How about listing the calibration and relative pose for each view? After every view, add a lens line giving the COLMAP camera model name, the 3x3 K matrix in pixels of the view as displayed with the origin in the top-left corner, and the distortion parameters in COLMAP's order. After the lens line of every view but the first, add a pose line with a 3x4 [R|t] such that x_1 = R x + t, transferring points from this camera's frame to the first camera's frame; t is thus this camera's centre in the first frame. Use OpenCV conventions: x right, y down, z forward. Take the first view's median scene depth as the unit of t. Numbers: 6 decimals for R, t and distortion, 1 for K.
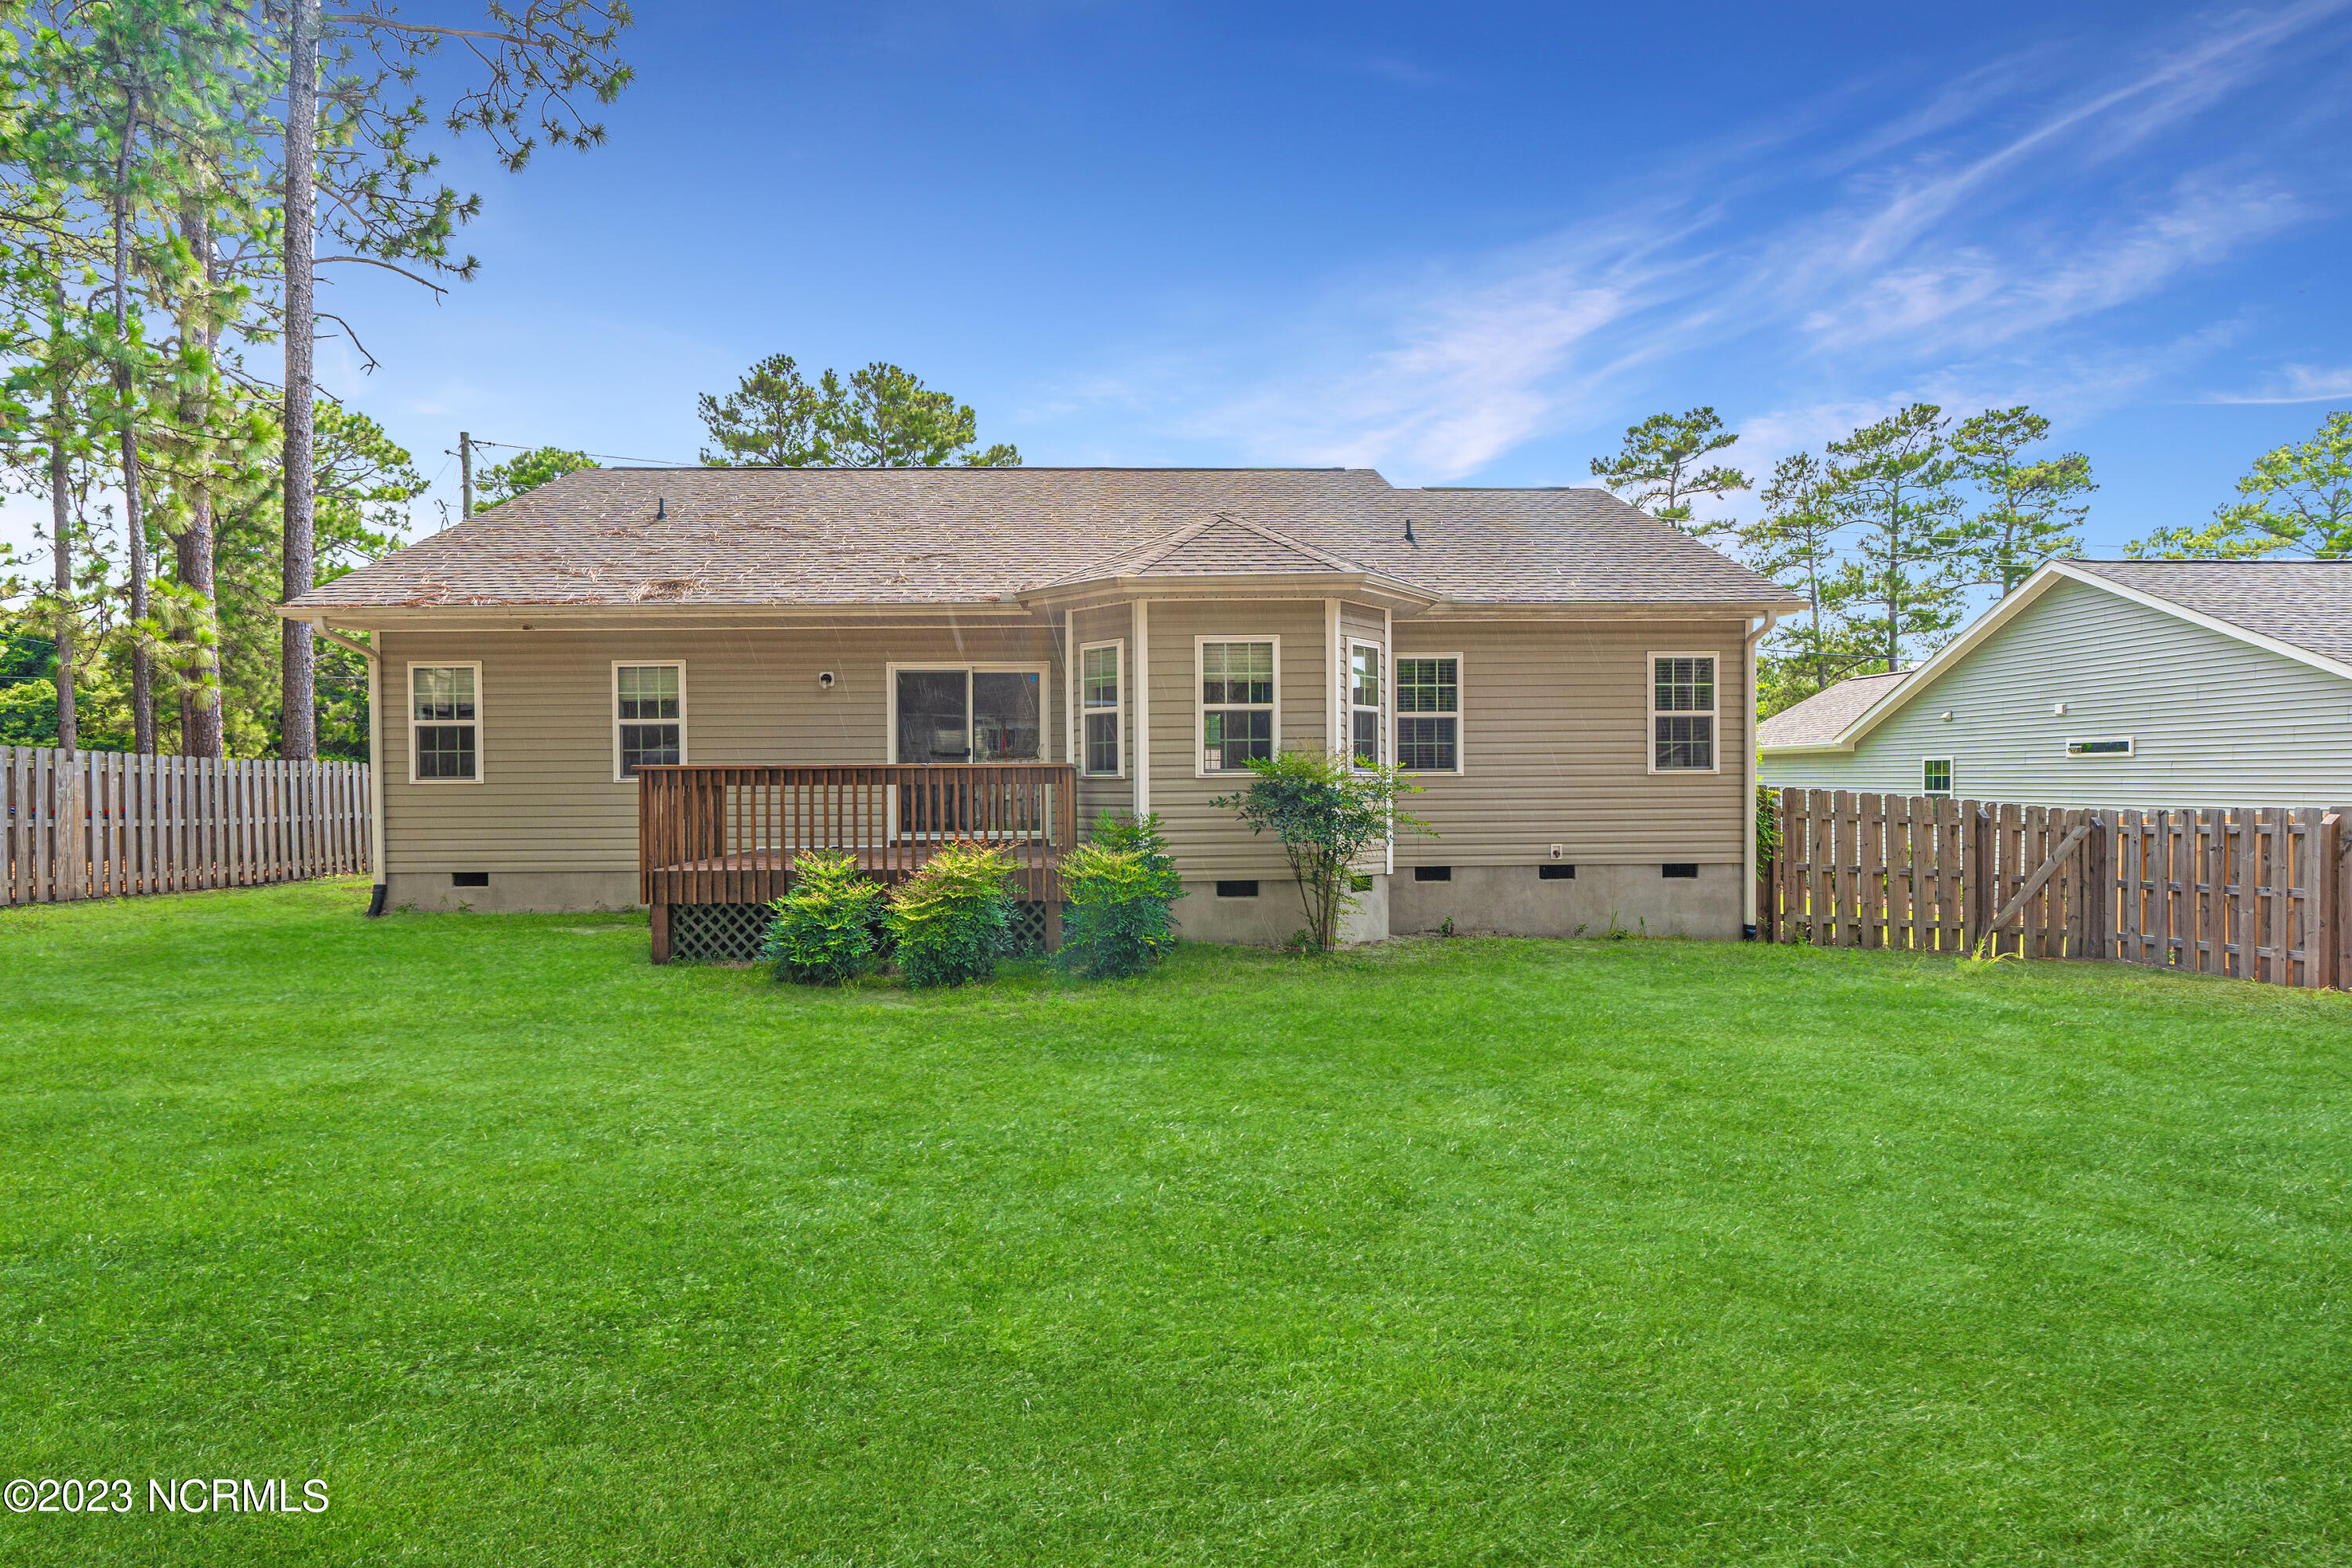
lens RADIAL K [[1081.8, 0, 1180.1], [0, 1081.8, 795.9], [0, 0, 1]] dist [-0.005838, -0.000337]
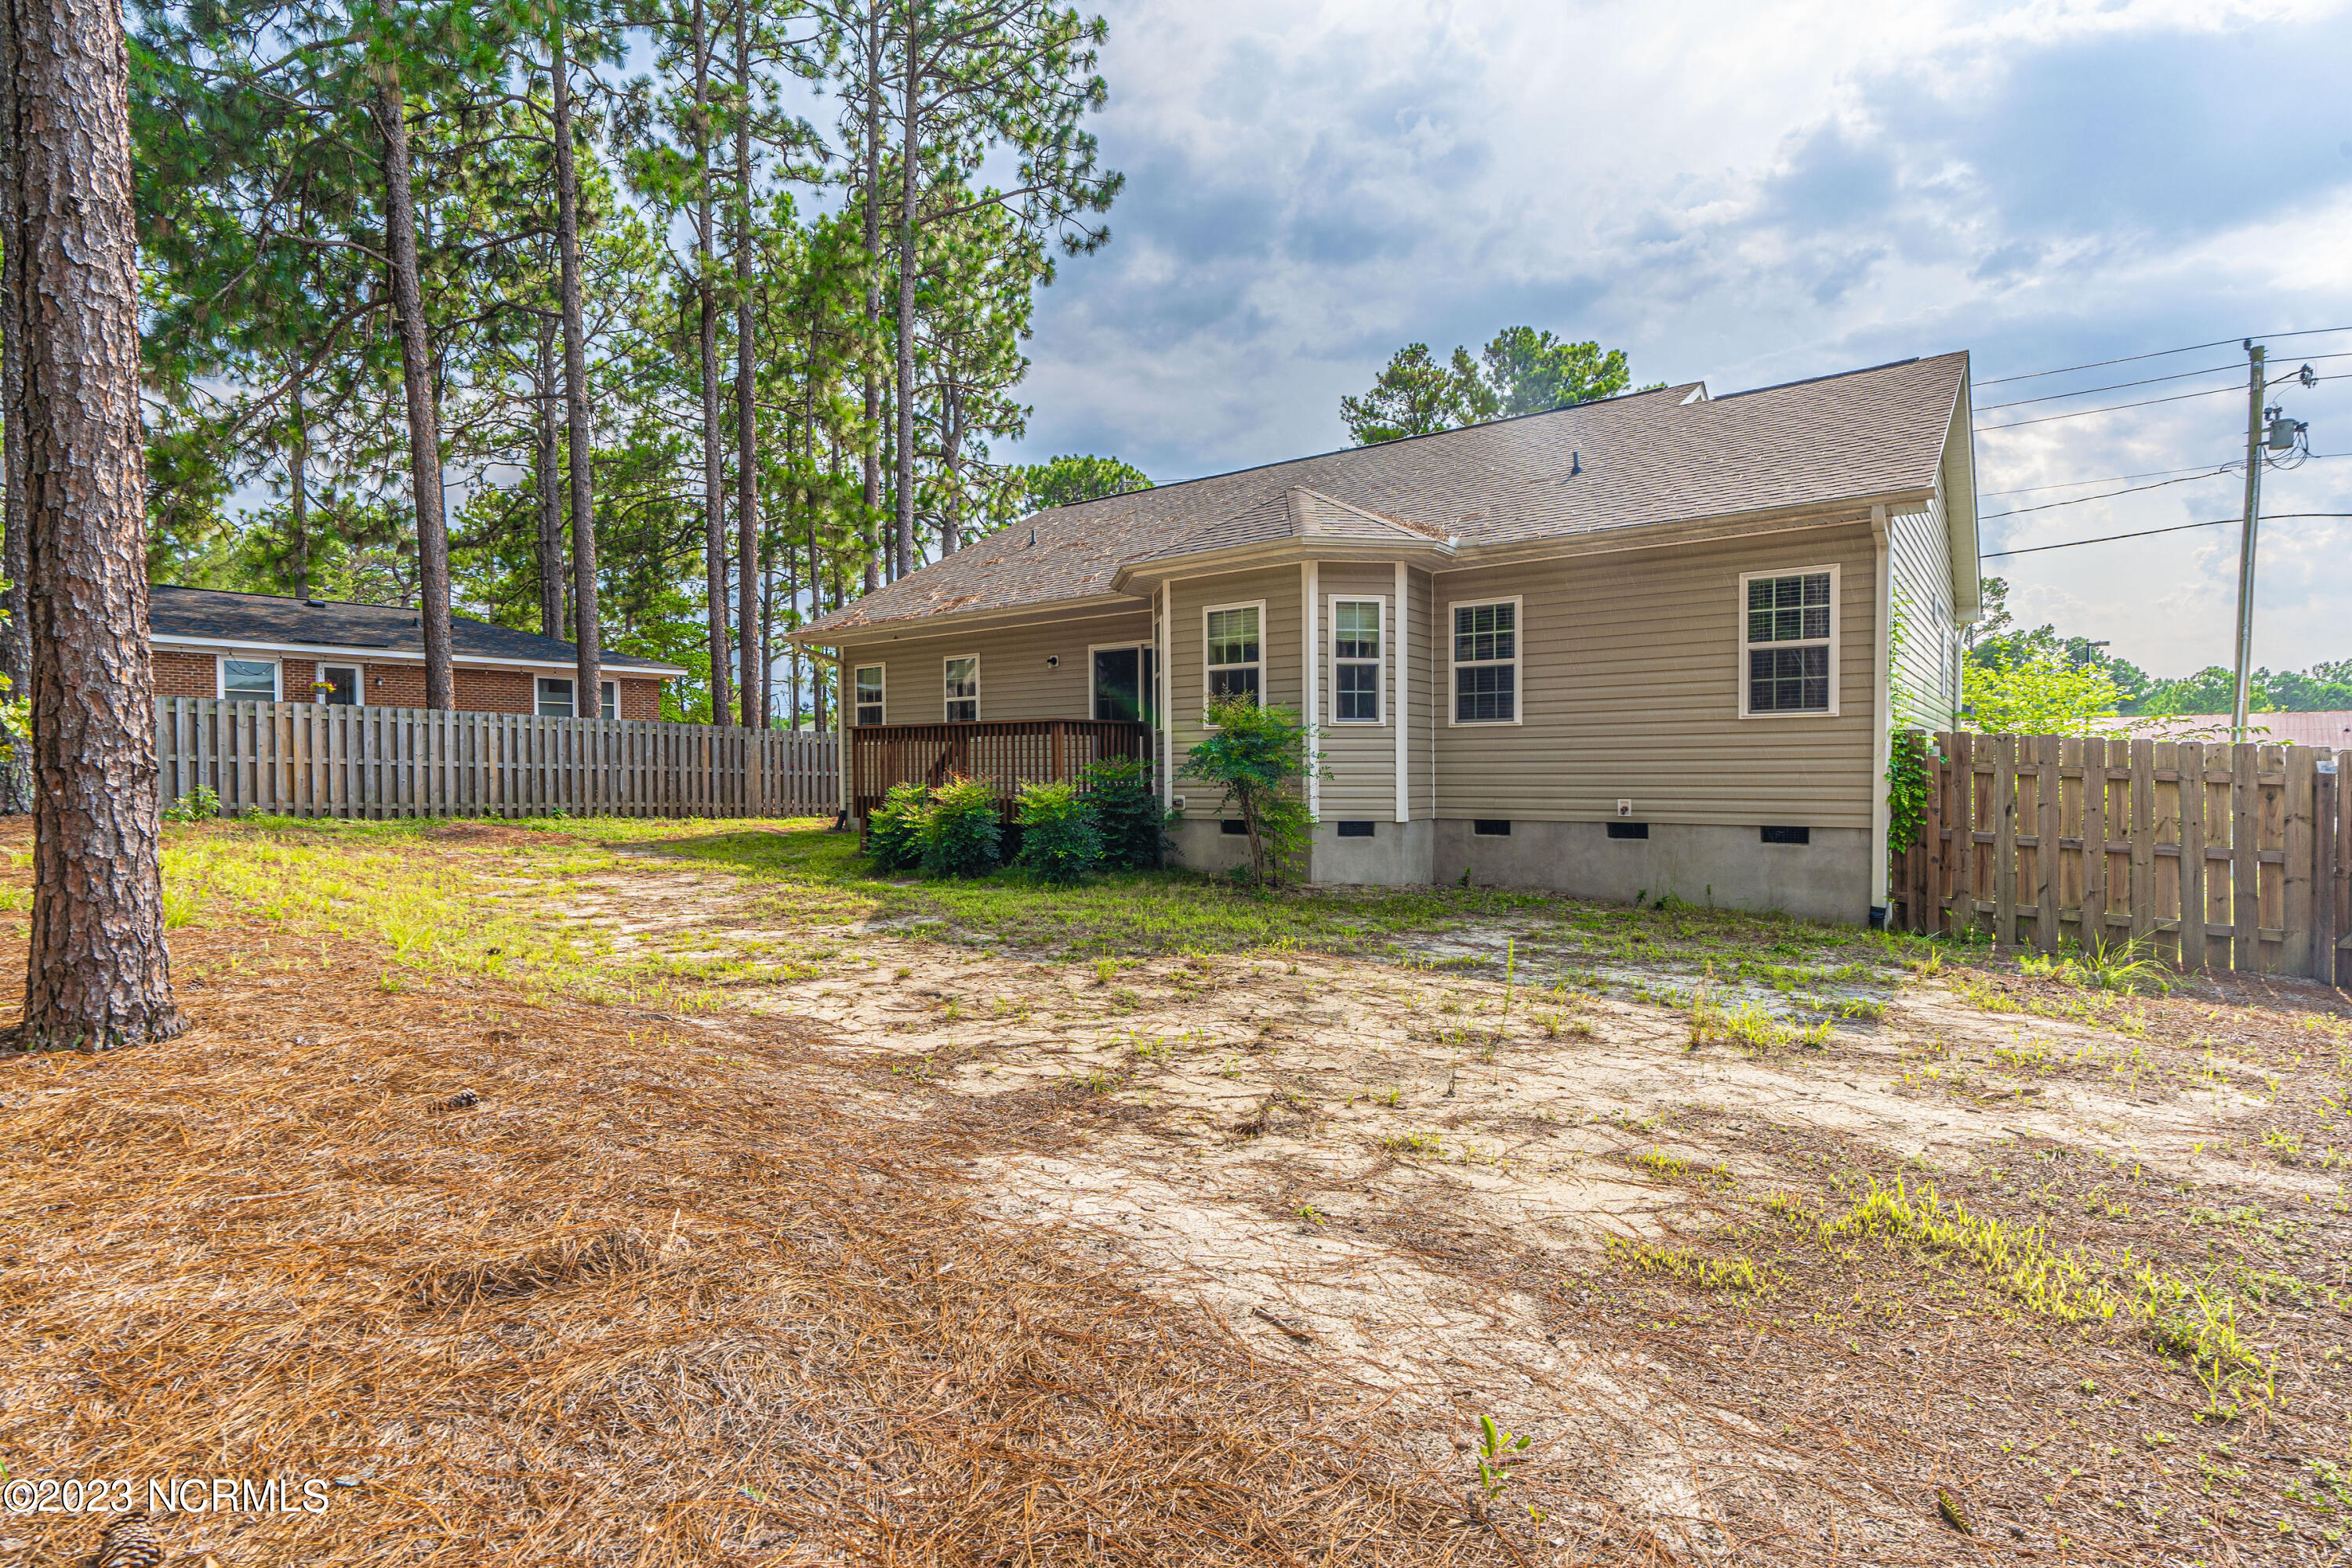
lens RADIAL K [[1119.4, 0, 1163.8], [0, 1119.4, 775.8], [0, 0, 1]] dist [0.000930, 0.000120]
pose [[0.783671, 0.007519, -0.621130, 0.624552], [-0.006746, 0.999971, 0.003594, 0.024198], [0.621139, 0.001374, 0.783699, 0.034078]]
